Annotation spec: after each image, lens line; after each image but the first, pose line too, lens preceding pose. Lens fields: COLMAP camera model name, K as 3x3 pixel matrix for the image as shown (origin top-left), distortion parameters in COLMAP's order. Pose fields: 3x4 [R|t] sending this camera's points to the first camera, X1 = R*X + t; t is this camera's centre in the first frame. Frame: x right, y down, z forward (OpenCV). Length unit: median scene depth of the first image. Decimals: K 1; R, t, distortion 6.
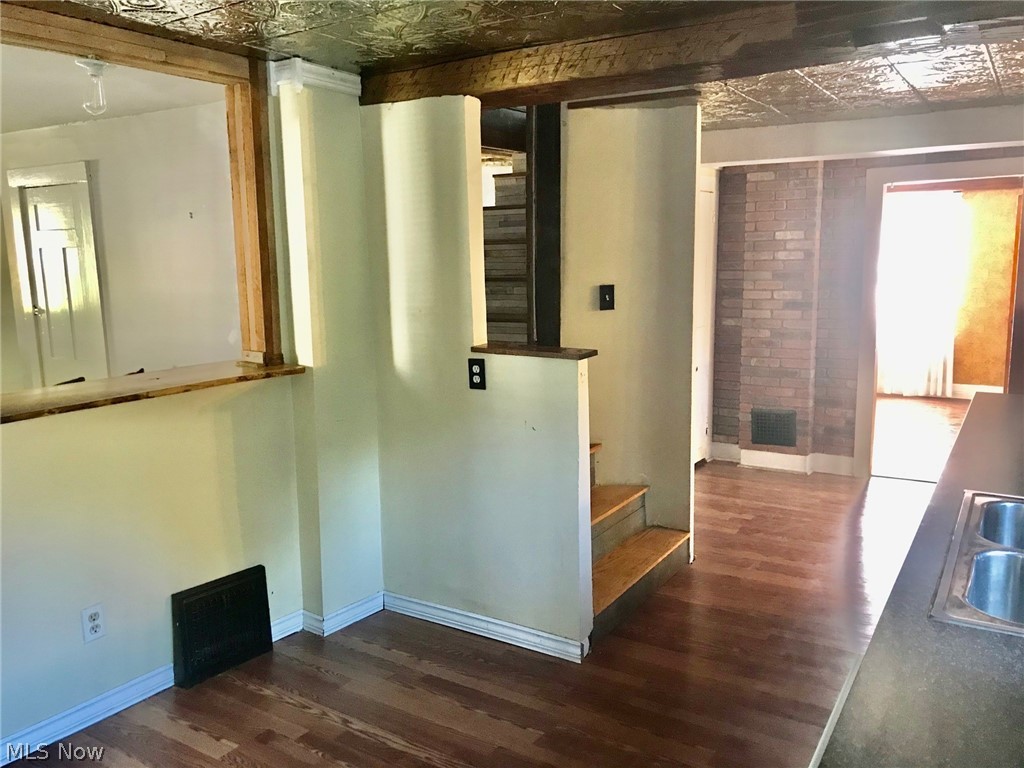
lens RADIAL K [[844.8, 0, 514.0], [0, 844.8, 383.8], [0, 0, 1]] dist [0.003681, 0.000315]
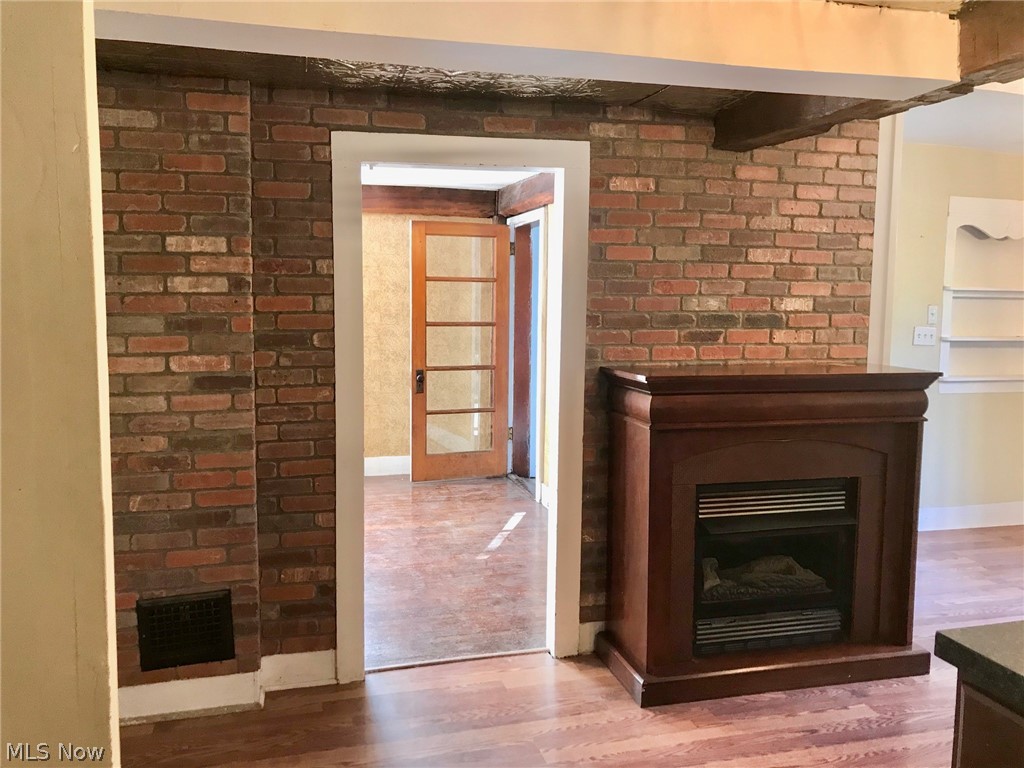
lens RADIAL K [[844.8, 0, 512.9], [0, 844.8, 376.1], [0, 0, 1]] dist [0.003681, 0.000315]
pose [[0.674905, -0.051595, 0.736099, 0.080796], [0.094913, 0.995336, -0.017257, -0.071261], [-0.731775, 0.081512, 0.676654, 0.525207]]
